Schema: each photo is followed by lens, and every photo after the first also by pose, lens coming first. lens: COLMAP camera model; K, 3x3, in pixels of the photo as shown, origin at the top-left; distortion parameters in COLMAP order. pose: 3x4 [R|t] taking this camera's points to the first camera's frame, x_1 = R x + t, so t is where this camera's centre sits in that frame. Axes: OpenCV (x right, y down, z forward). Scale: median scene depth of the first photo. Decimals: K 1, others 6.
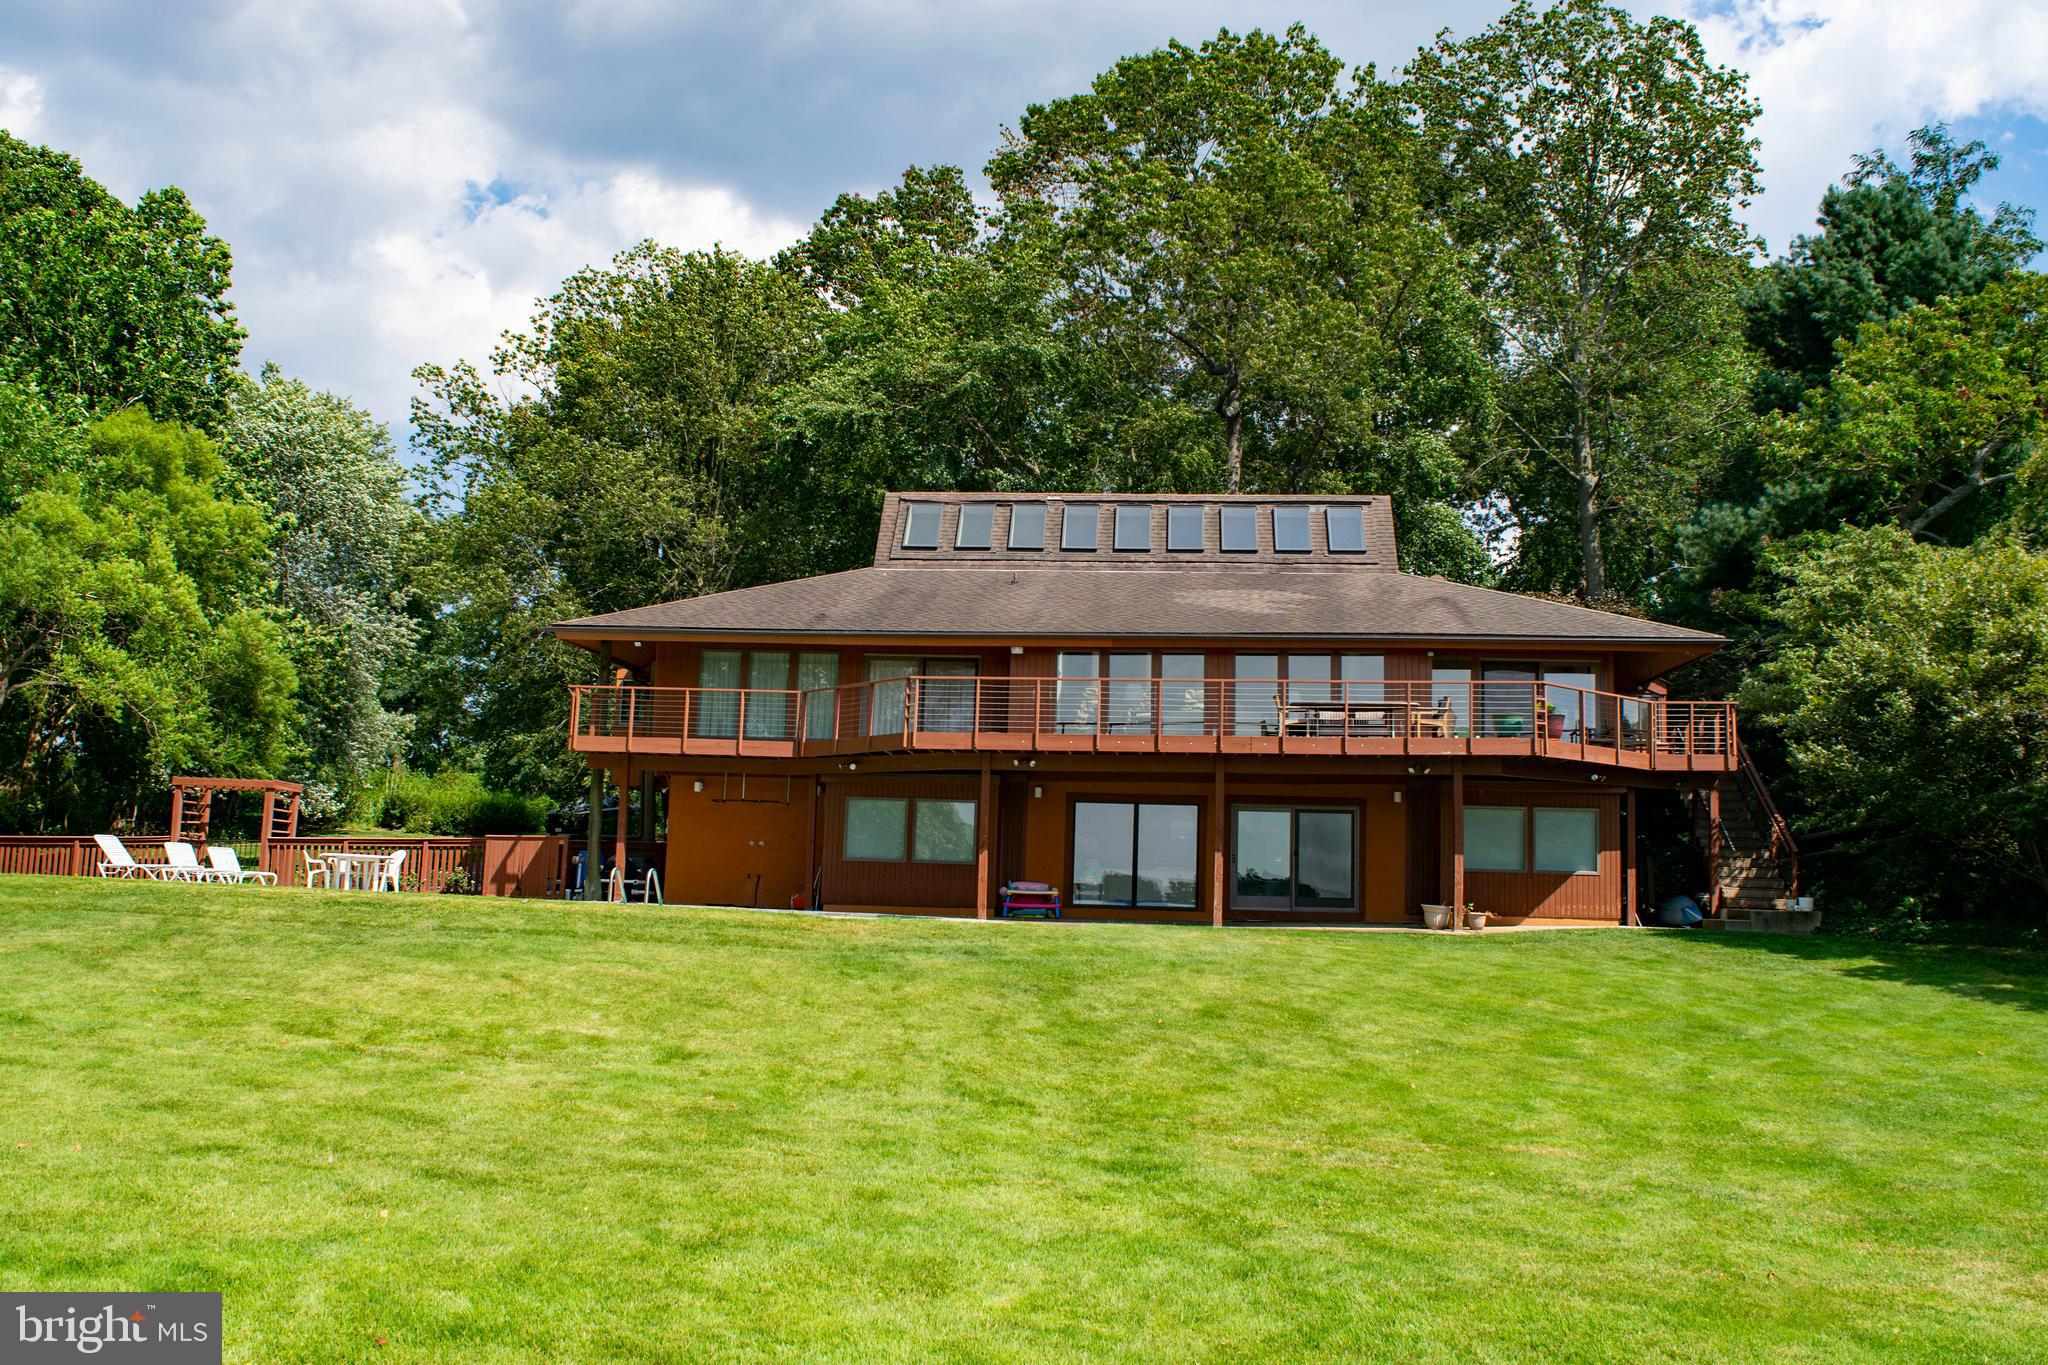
lens RADIAL K [[1585.7, 0, 1018.3], [0, 1585.7, 669.9], [0, 0, 1]] dist [-0.057073, -0.004759]
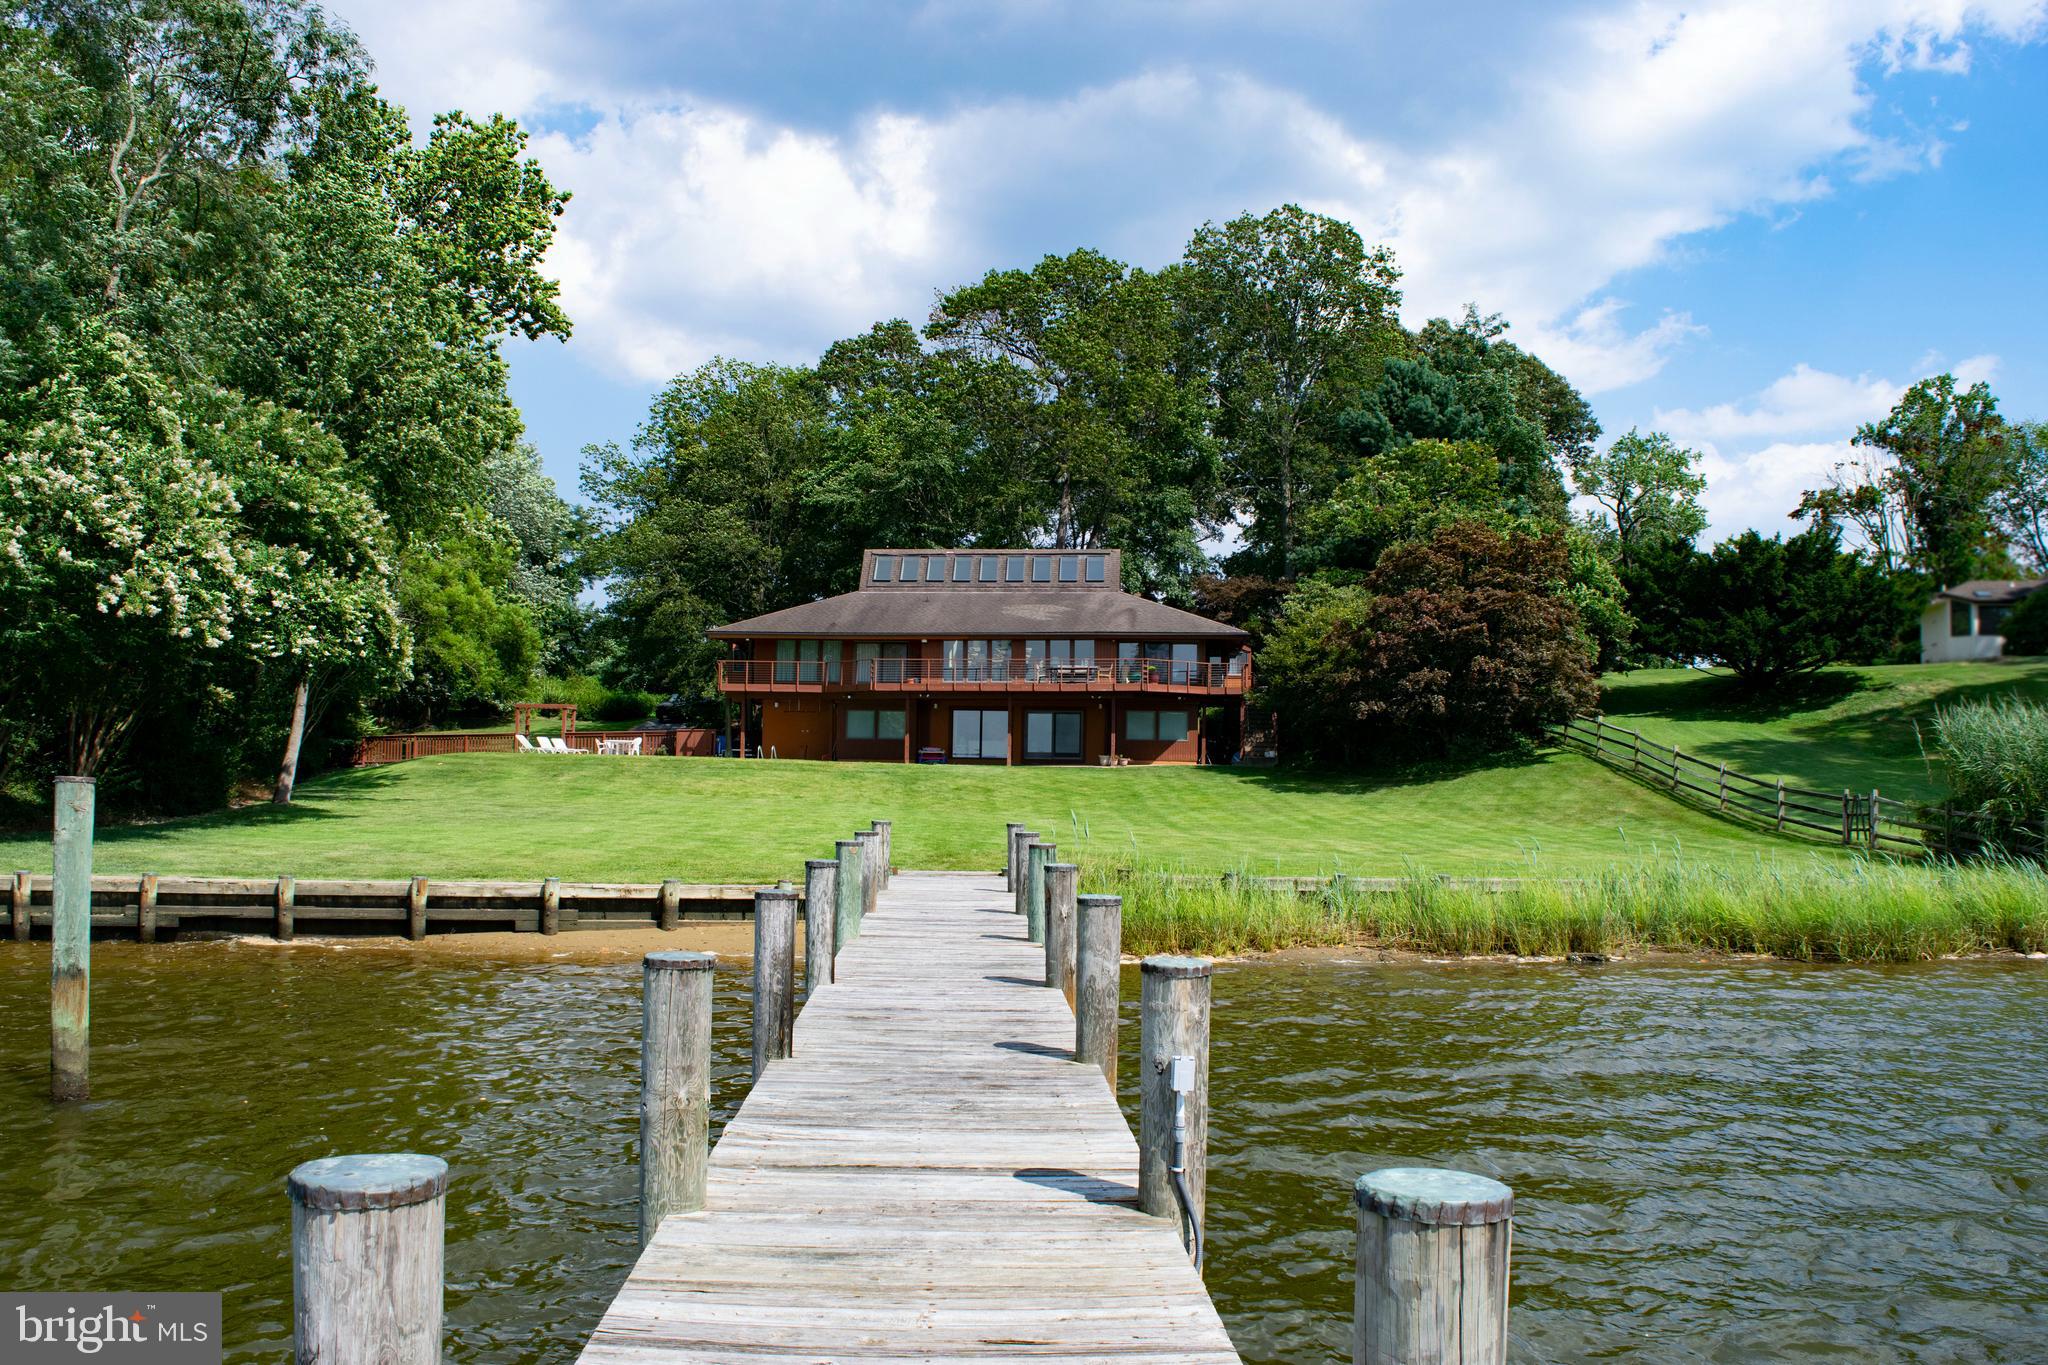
lens RADIAL K [[1585.7, 0, 1033.6], [0, 1585.7, 686.3], [0, 0, 1]] dist [-0.057073, -0.004759]
pose [[0.999893, -0.014347, 0.002889, 0.138776], [0.013995, 0.995100, 0.097882, -0.157345], [-0.004279, -0.097831, 0.995194, -1.131385]]
